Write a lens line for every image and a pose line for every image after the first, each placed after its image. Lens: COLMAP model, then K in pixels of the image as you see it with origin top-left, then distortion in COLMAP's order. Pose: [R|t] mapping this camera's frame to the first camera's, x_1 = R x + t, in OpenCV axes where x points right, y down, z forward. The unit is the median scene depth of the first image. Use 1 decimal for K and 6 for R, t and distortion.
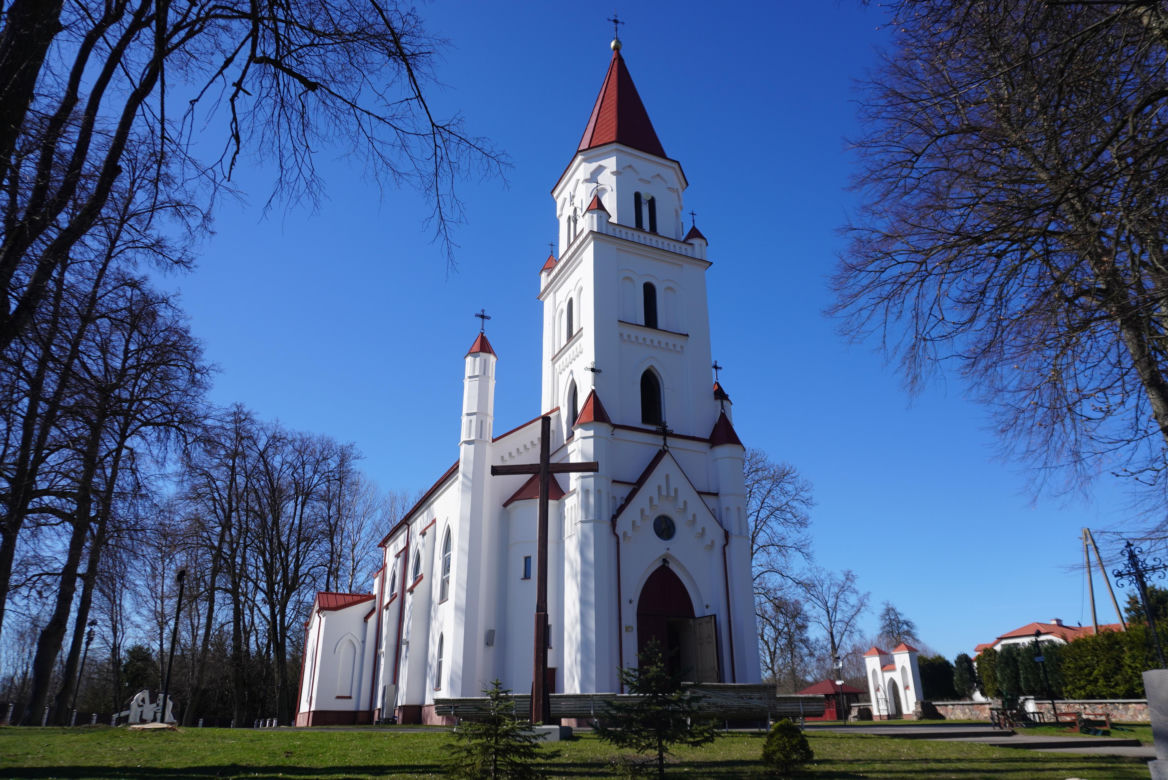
lens RADIAL K [[825.9, 0, 584.0], [0, 825.9, 390.0], [0, 0, 1]] dist [-0.046920, -0.000938]
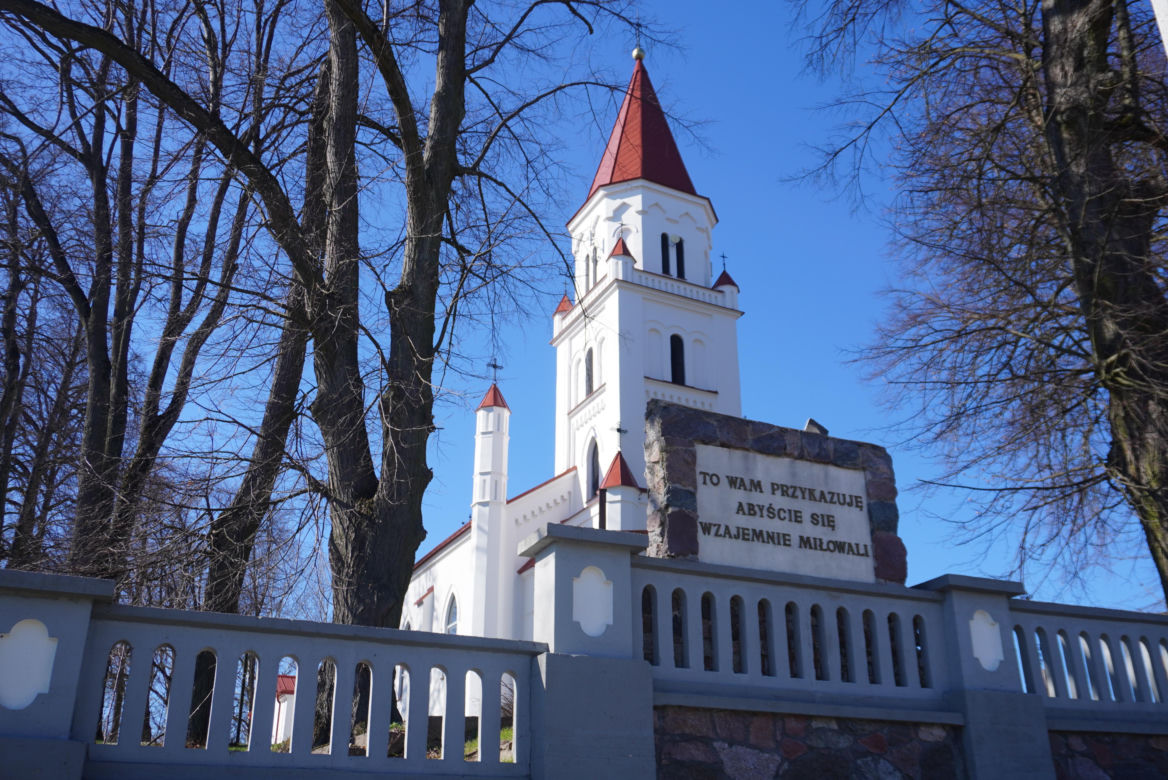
lens RADIAL K [[1181.3, 0, 584.0], [0, 1181.3, 390.0], [0, 0, 1]] dist [-0.002610, -0.000545]
pose [[0.999126, 0.020533, 0.036417, -0.071220], [-0.019738, 0.999562, -0.022057, -0.035643], [-0.036854, 0.021319, 0.999093, -0.320804]]
